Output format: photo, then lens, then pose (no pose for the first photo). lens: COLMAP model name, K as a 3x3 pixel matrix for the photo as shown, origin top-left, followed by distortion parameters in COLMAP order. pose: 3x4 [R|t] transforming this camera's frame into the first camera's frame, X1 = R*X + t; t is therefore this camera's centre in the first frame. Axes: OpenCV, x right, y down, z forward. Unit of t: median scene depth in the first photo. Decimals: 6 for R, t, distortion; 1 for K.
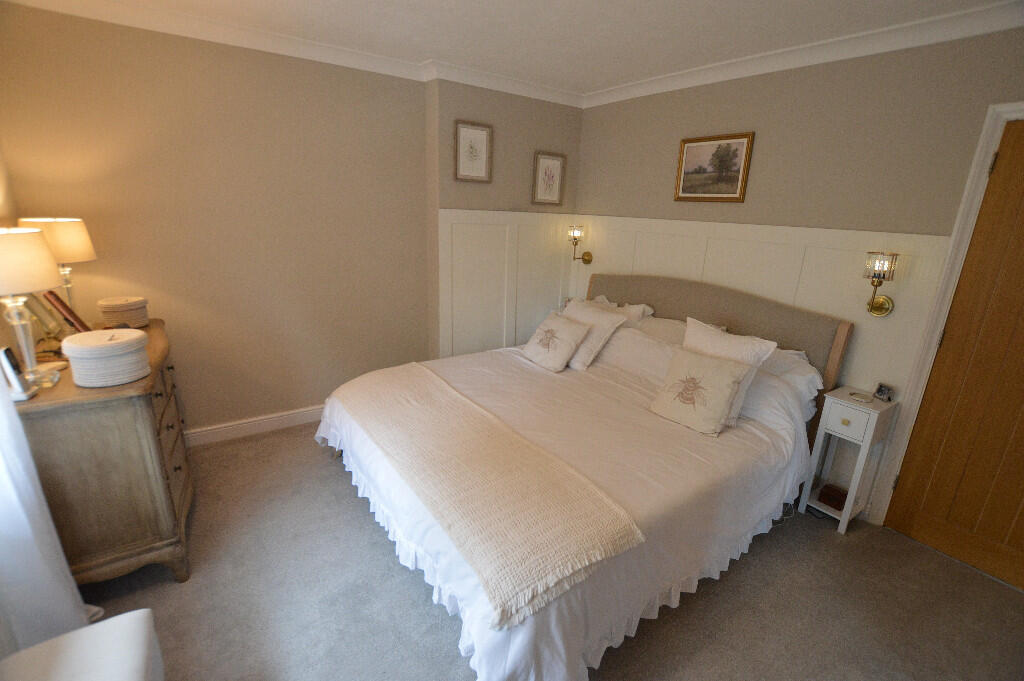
lens RADIAL K [[458.5, 0, 519.2], [0, 458.5, 347.0], [0, 0, 1]] dist [-0.026660, 0.000053]
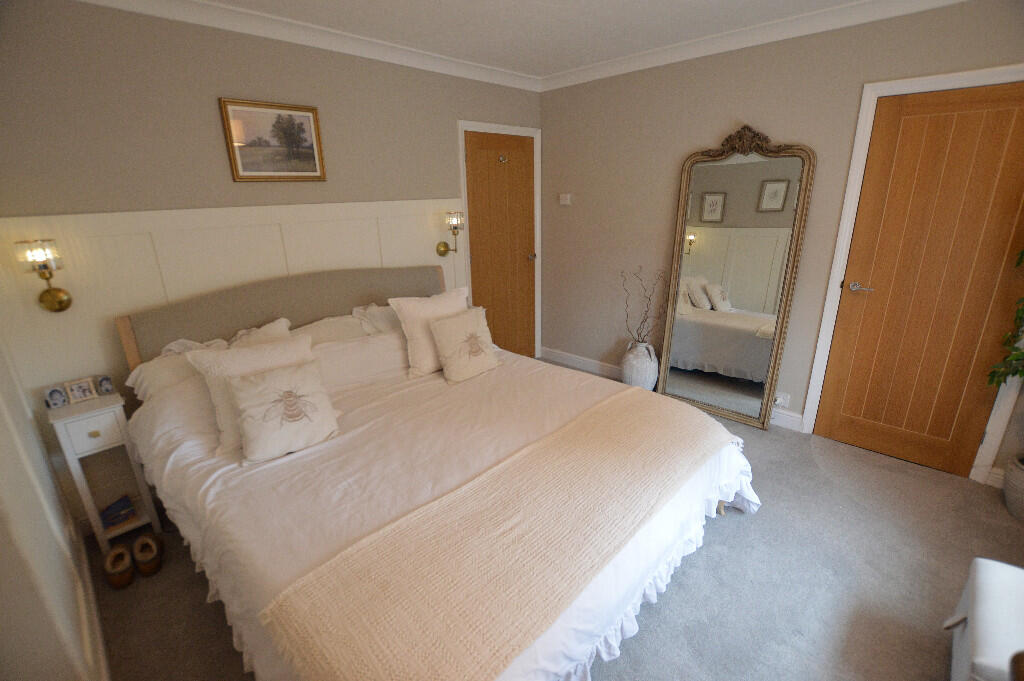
lens RADIAL K [[458.5, 0, 516.6], [0, 458.5, 343.3], [0, 0, 1]] dist [-0.026660, 0.000053]
pose [[-0.180920, -0.340856, 0.922543, -0.589489], [0.298946, 0.874579, 0.381762, -0.261944], [-0.936963, 0.344859, -0.056331, 0.786072]]
